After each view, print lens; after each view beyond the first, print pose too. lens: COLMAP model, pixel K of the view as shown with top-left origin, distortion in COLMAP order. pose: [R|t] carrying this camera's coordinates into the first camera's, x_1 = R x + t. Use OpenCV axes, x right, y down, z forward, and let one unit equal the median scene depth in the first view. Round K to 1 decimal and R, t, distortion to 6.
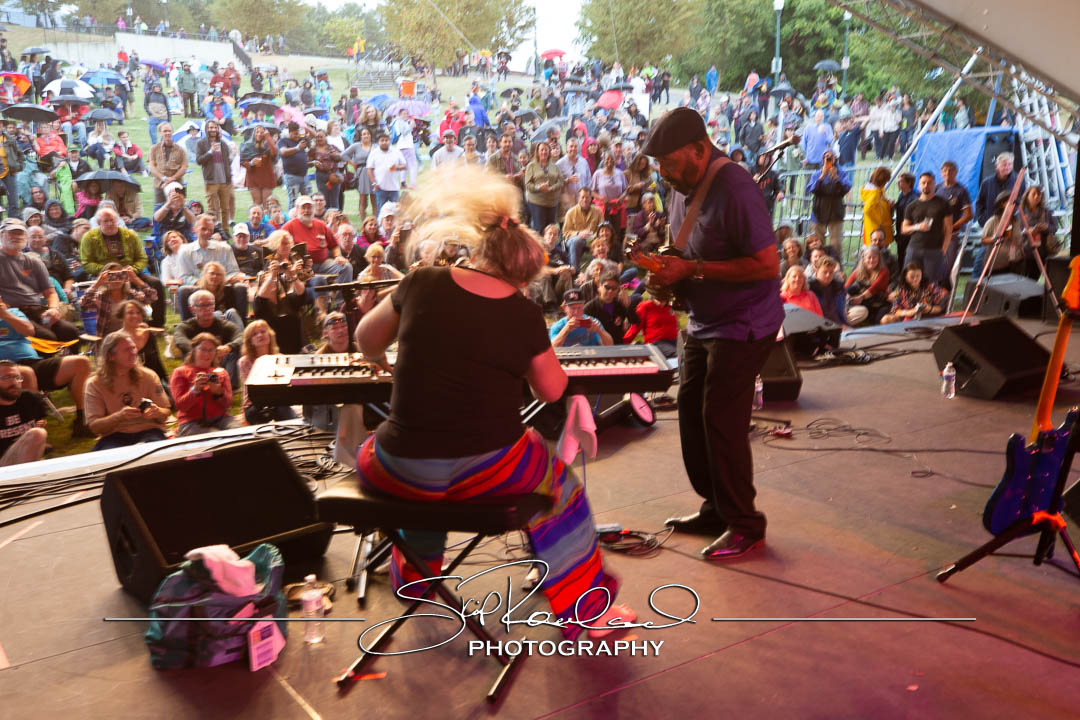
lens RADIAL K [[993.9, 0, 540.6], [0, 993.9, 358.5], [0, 0, 1]] dist [0.045365, 0.000000]
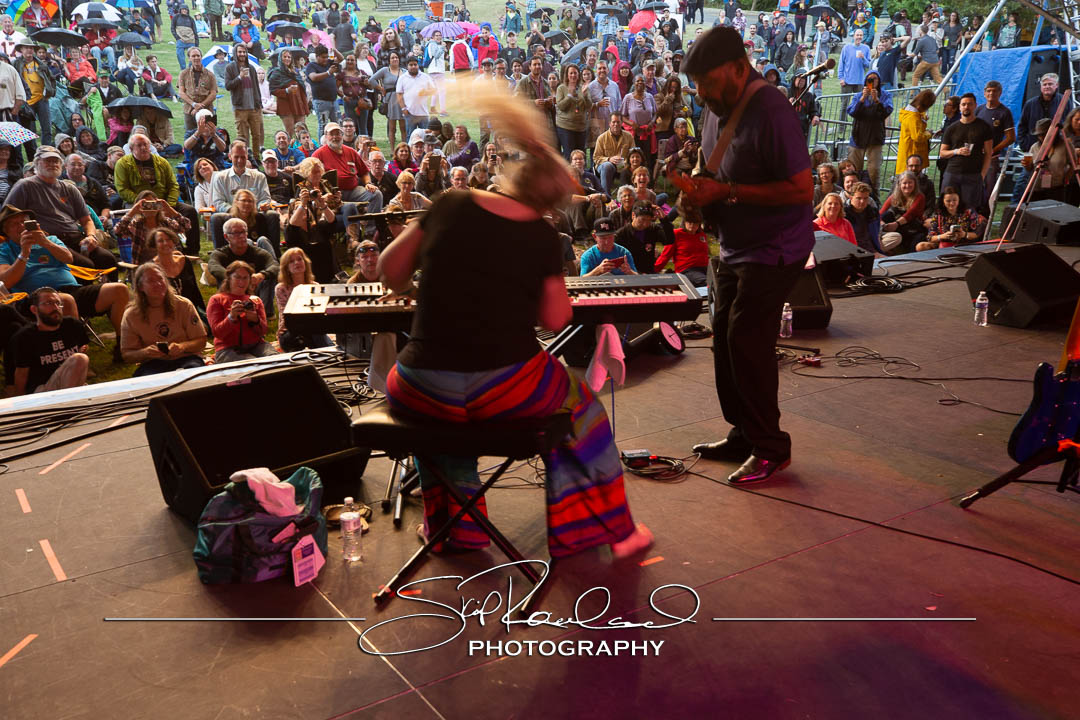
lens RADIAL K [[993.9, 0, 541.9], [0, 993.9, 360.9], [0, 0, 1]] dist [0.045365, 0.000000]
pose [[0.999588, 0.002829, -0.028574, -0.000079], [-0.000651, 0.997110, 0.075963, -0.001342], [0.028706, -0.075913, 0.996701, -0.007577]]
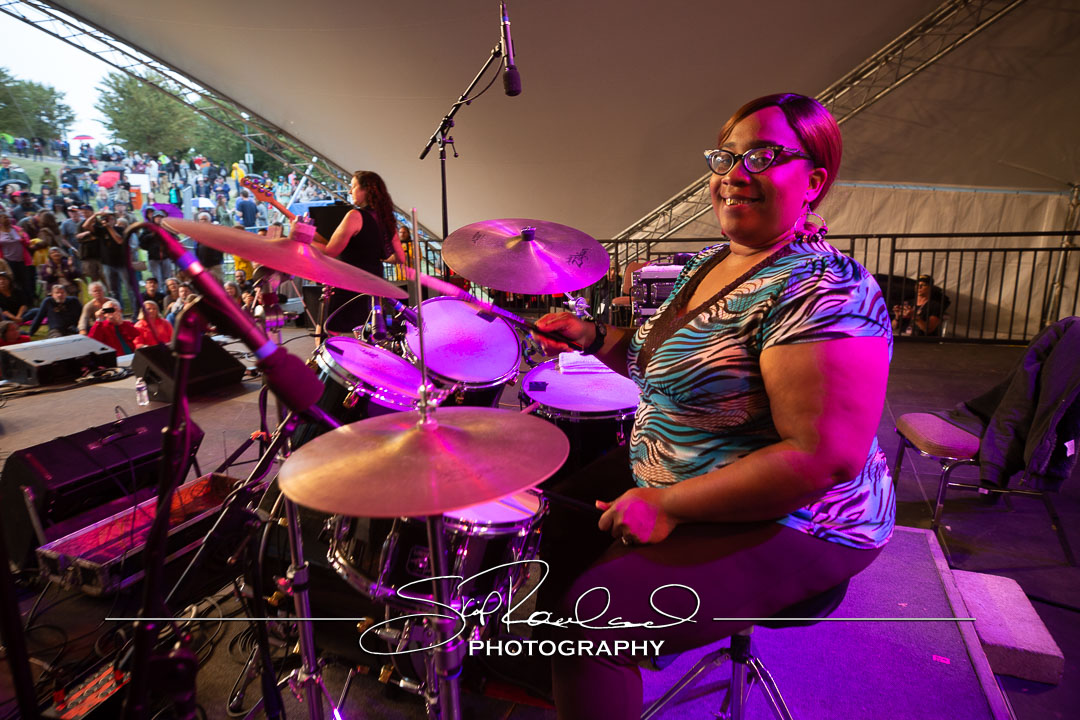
lens RADIAL K [[611.1, 0, 536.4], [0, 611.1, 356.2], [0, 0, 1]] dist [-0.014039, 0.009906]
pose [[0.842859, -0.114260, 0.525865, 0.360229], [0.105184, 0.993330, 0.047240, -0.004685], [-0.527755, 0.015496, 0.849255, 0.072043]]
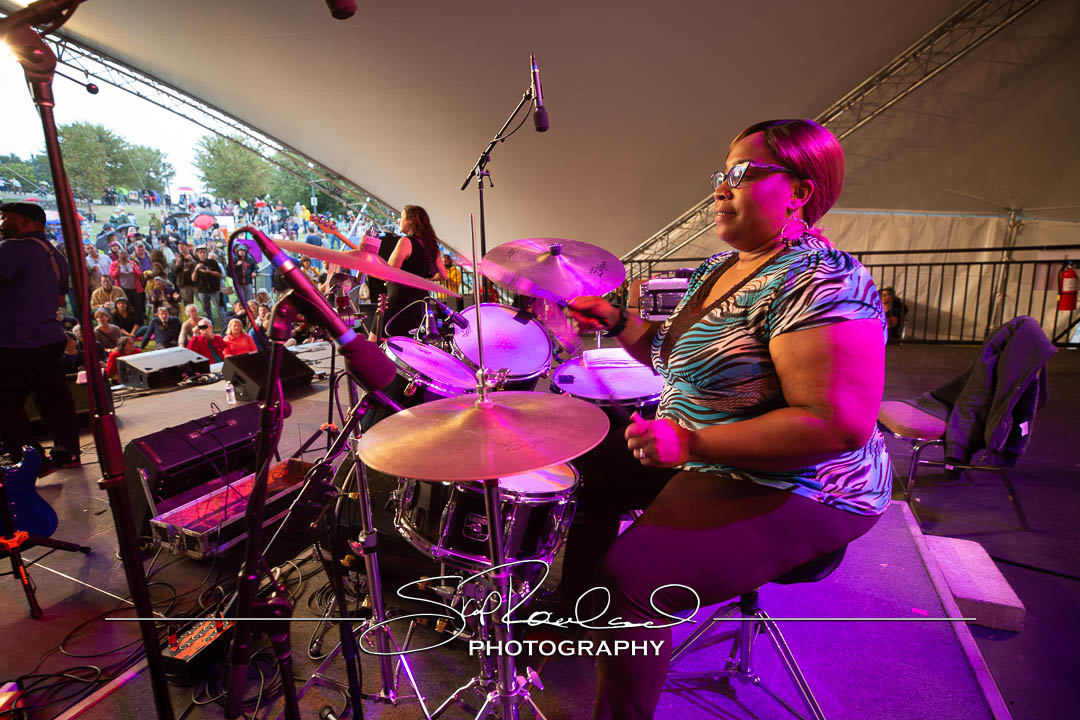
lens RADIAL K [[515.1, 0, 537.7], [0, 515.1, 358.2], [0, 0, 1]] dist [-0.033908, 0.009489]
pose [[0.856522, -0.120463, 0.501855, 0.357596], [0.118592, 0.992298, 0.035785, -0.001272], [-0.502300, 0.028865, 0.864211, 0.078376]]
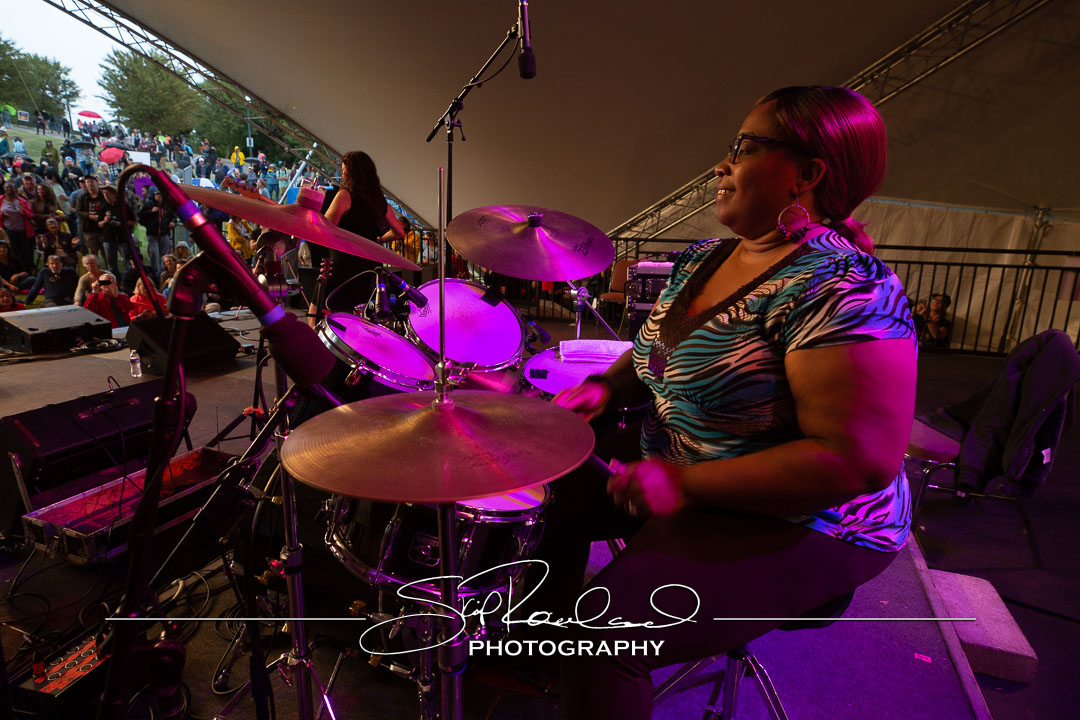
lens RADIAL K [[584.8, 0, 535.4], [0, 584.8, 356.4], [0, 0, 1]] dist [-0.018838, 0.009488]
pose [[0.833045, -0.085030, 0.546632, 0.360111], [0.059678, 0.996163, 0.064009, -0.002977], [-0.549978, -0.020700, 0.834923, 0.085204]]
